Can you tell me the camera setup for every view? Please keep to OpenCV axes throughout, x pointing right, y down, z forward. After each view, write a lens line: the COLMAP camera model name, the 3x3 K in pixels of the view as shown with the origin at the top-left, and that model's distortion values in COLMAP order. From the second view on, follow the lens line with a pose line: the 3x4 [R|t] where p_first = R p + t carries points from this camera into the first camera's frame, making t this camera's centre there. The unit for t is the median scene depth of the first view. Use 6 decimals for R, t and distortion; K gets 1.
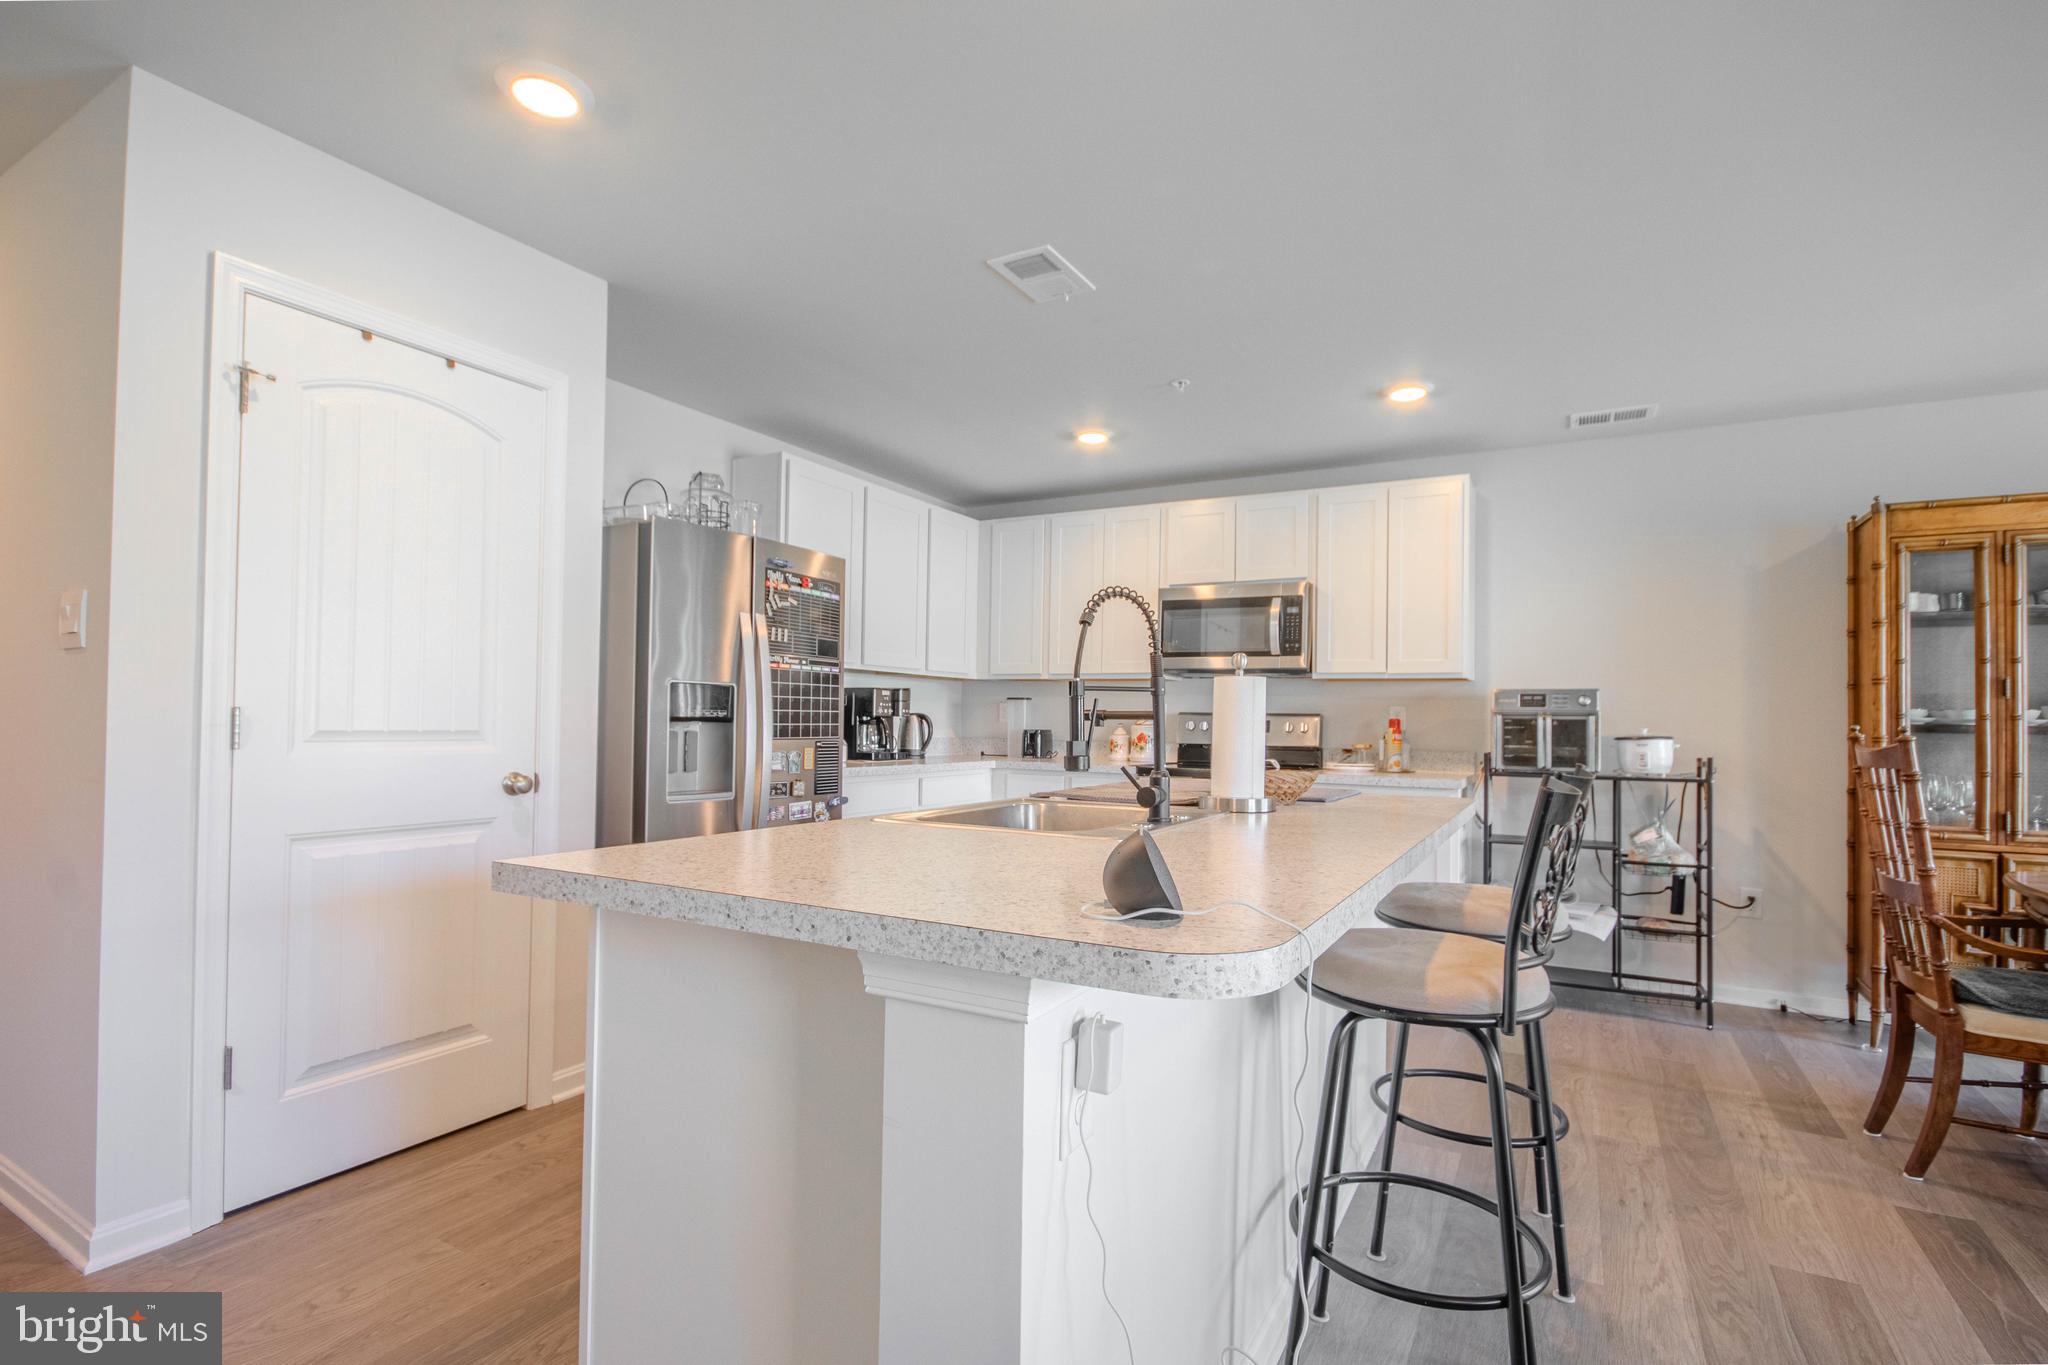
lens RADIAL K [[957.6, 0, 1029.7], [0, 957.6, 707.5], [0, 0, 1]] dist [0.003626, -0.007042]
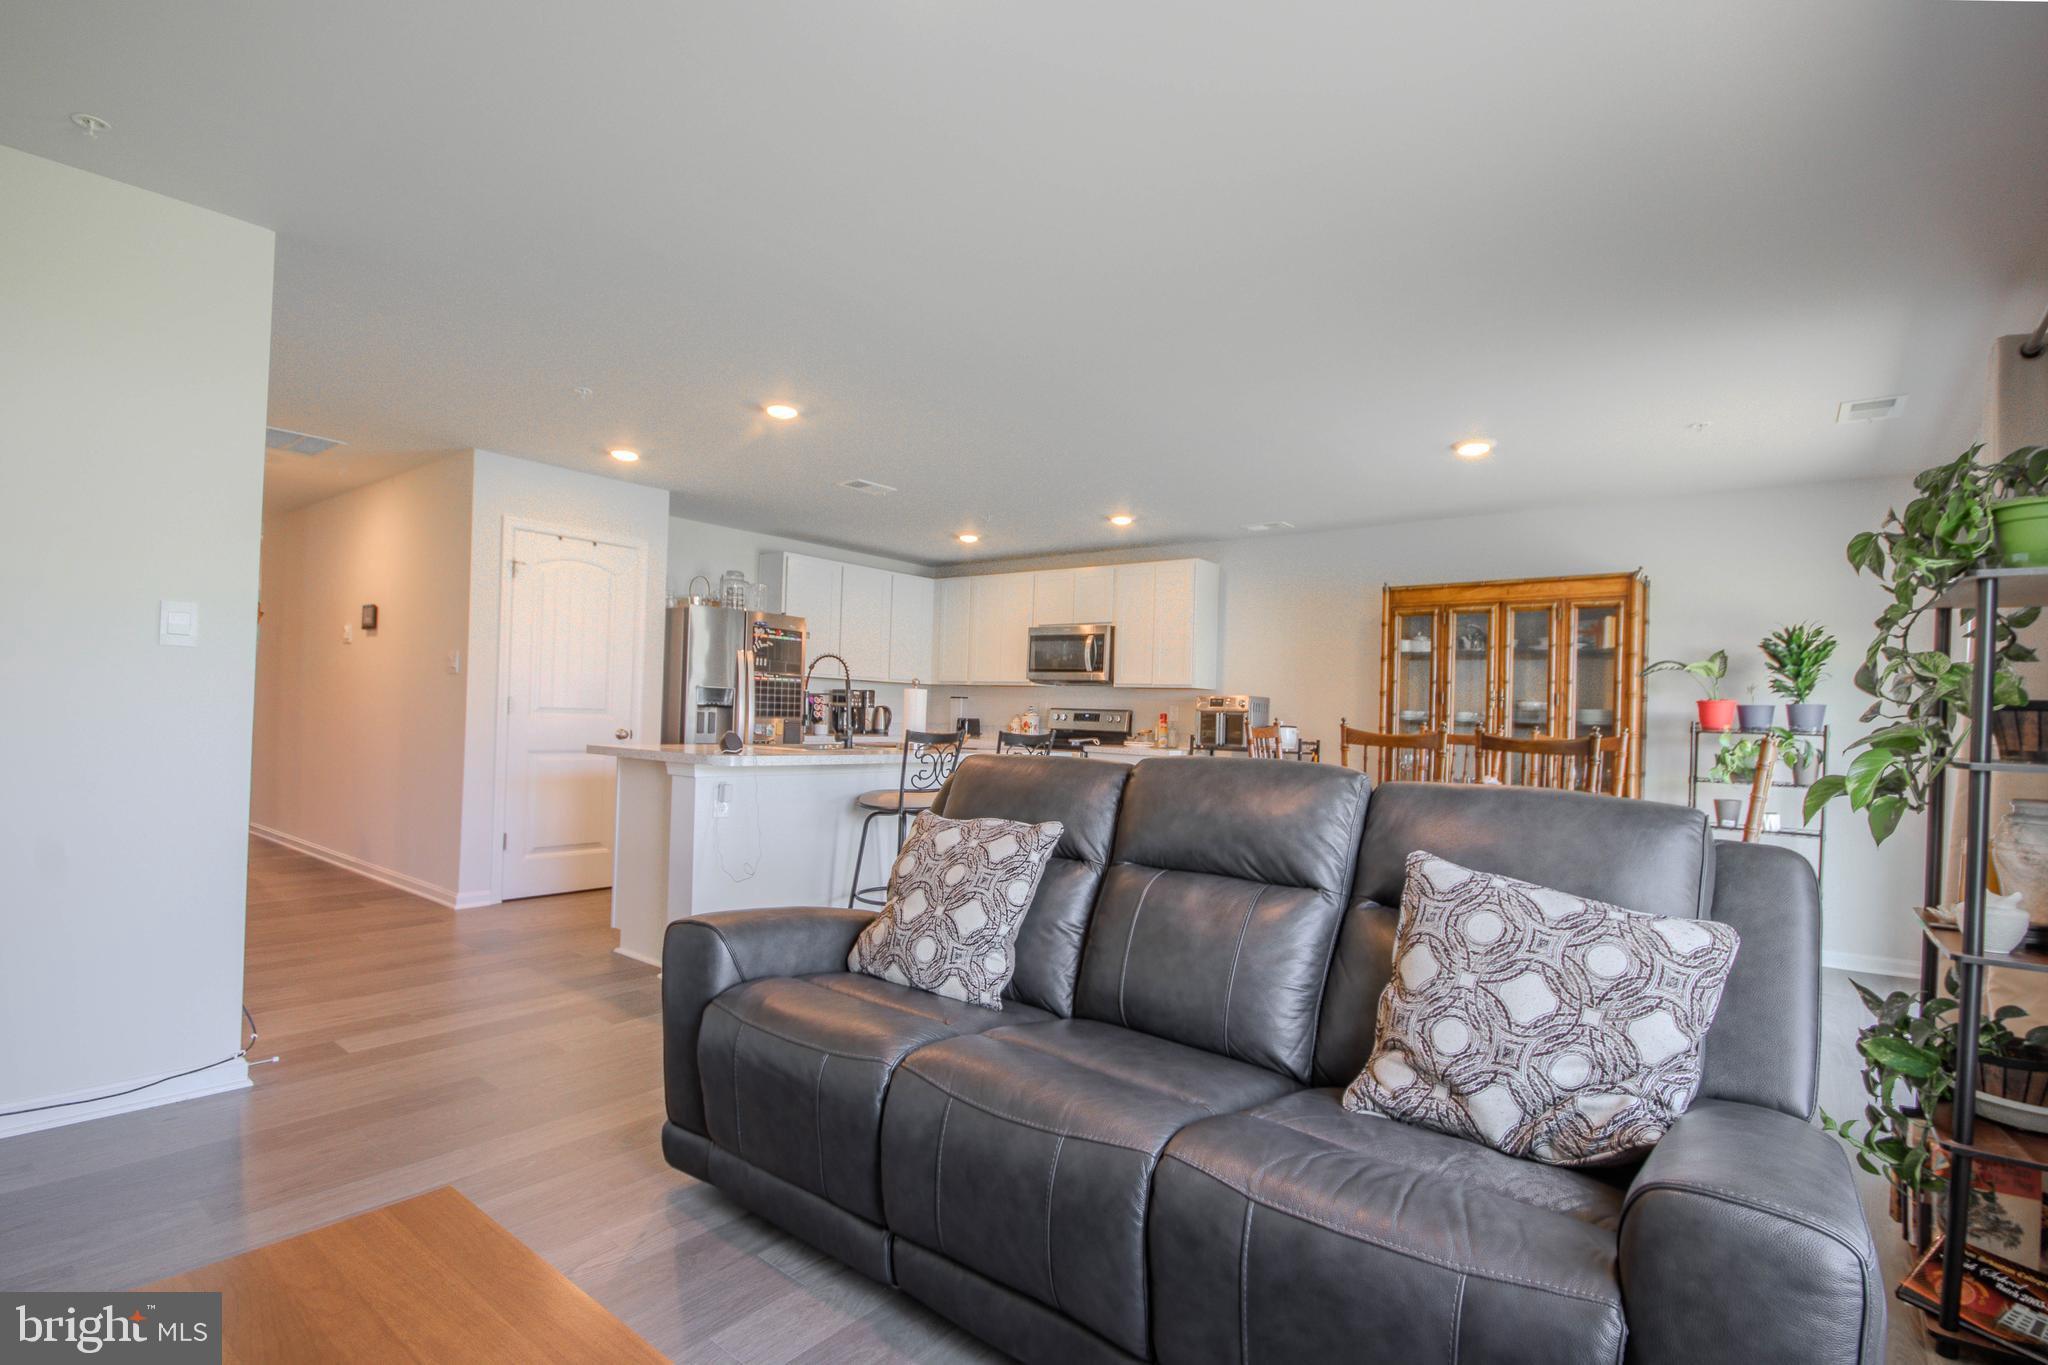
lens RADIAL K [[957.6, 0, 1029.7], [0, 957.6, 707.5], [0, 0, 1]] dist [0.003626, -0.007042]
pose [[0.986399, 0.014125, -0.163759, 0.501364], [-0.013913, 0.999900, 0.002446, 0.001489], [0.163778, -0.000134, 0.986497, -0.678689]]
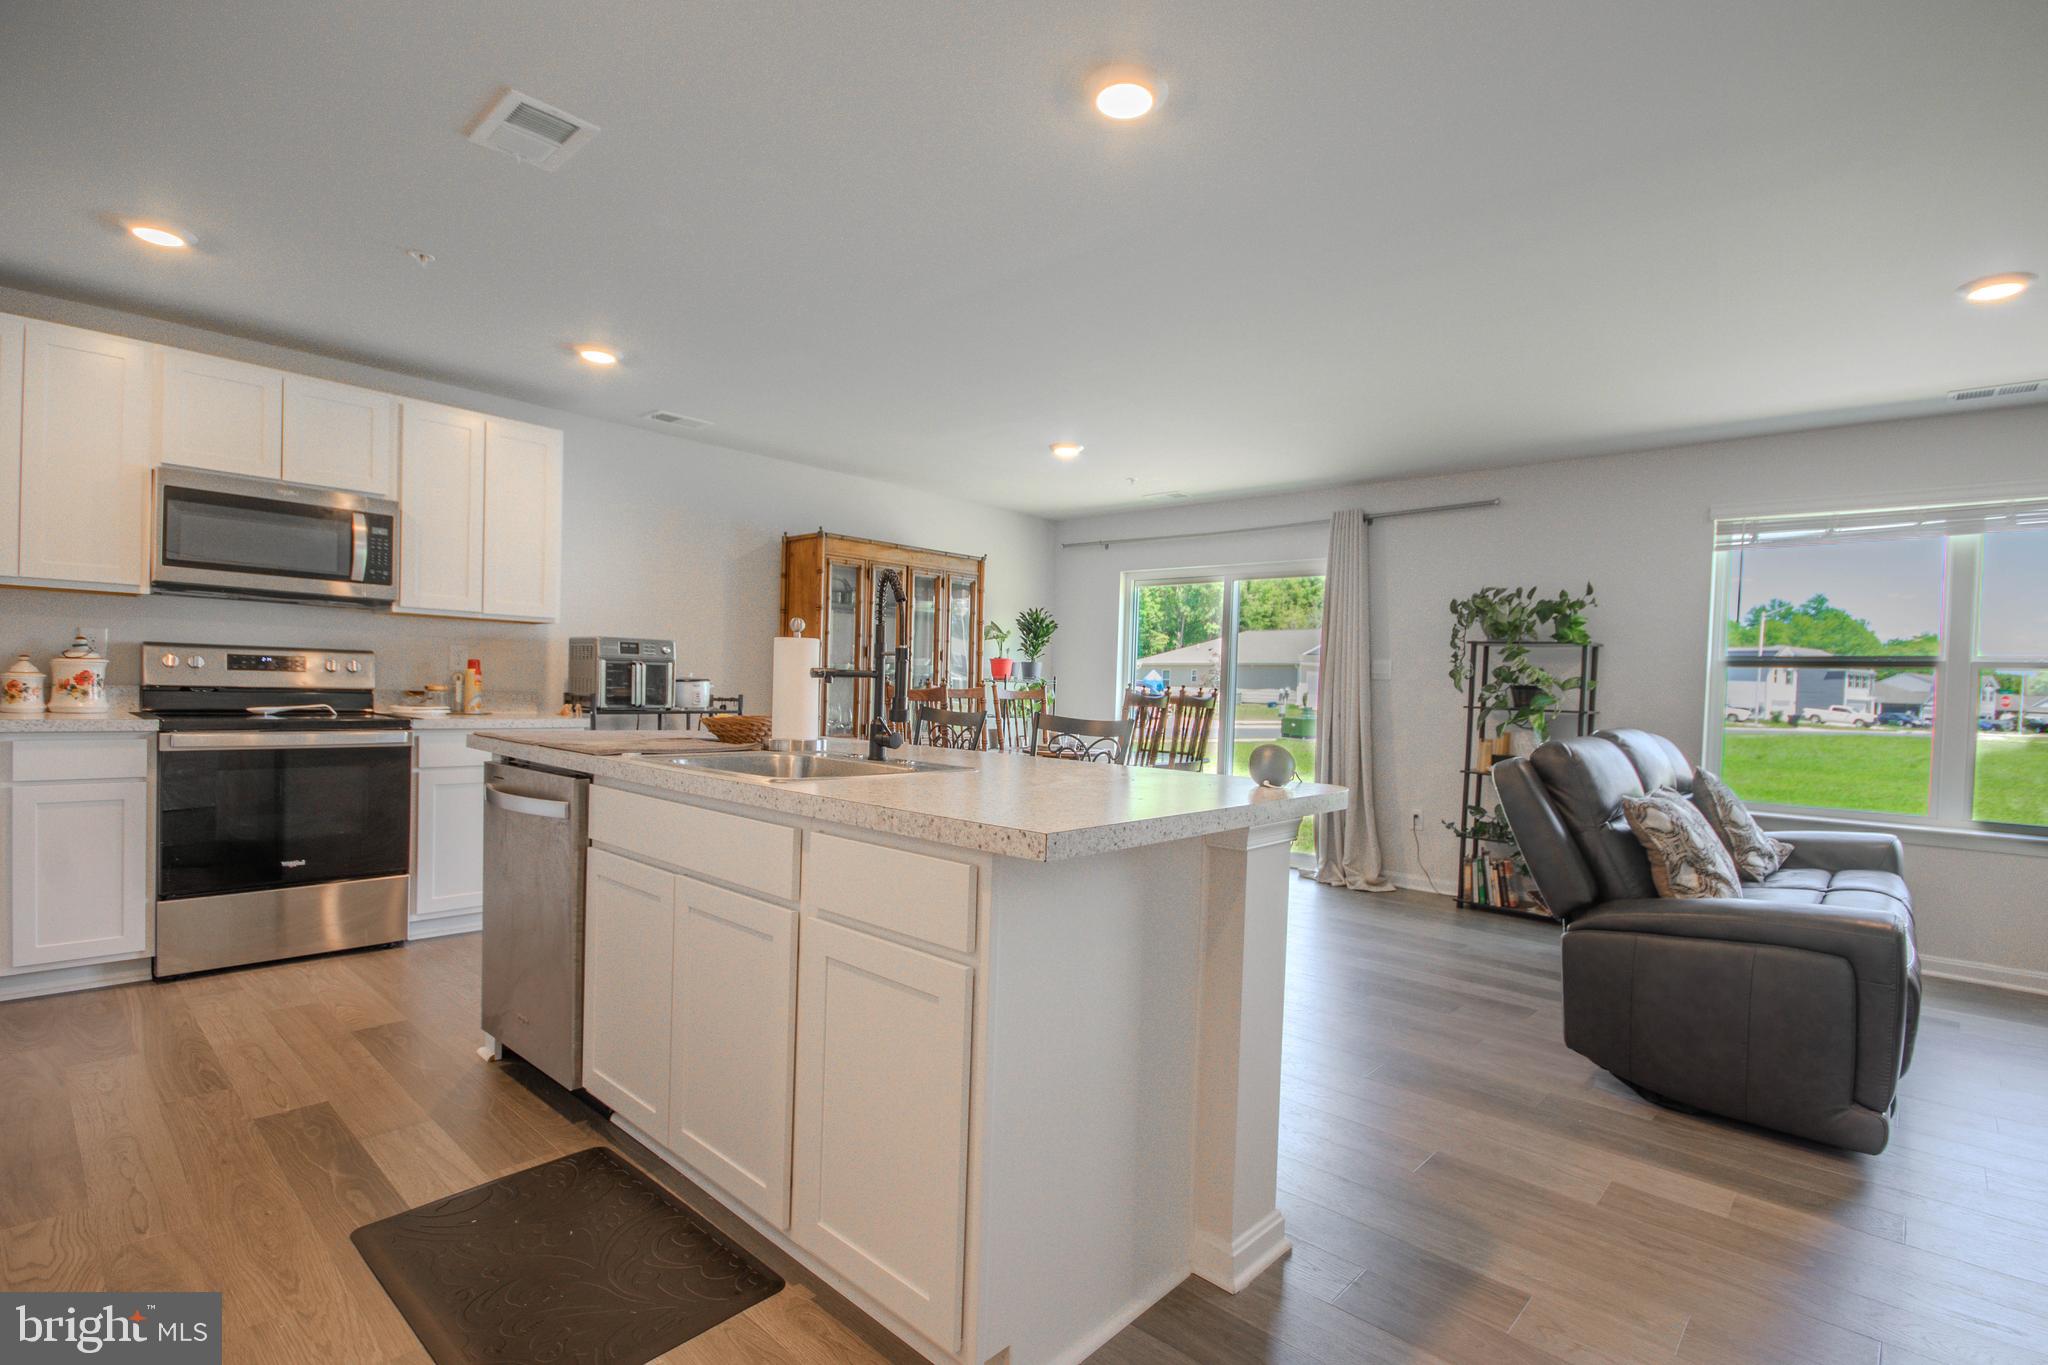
lens RADIAL K [[957.6, 0, 1029.7], [0, 957.6, 707.5], [0, 0, 1]] dist [0.003626, -0.007042]
pose [[0.228559, -0.032006, 0.973004, -0.522814], [-0.041938, 0.998208, 0.042686, -0.005379], [-0.972626, -0.050562, 0.226807, 0.270051]]
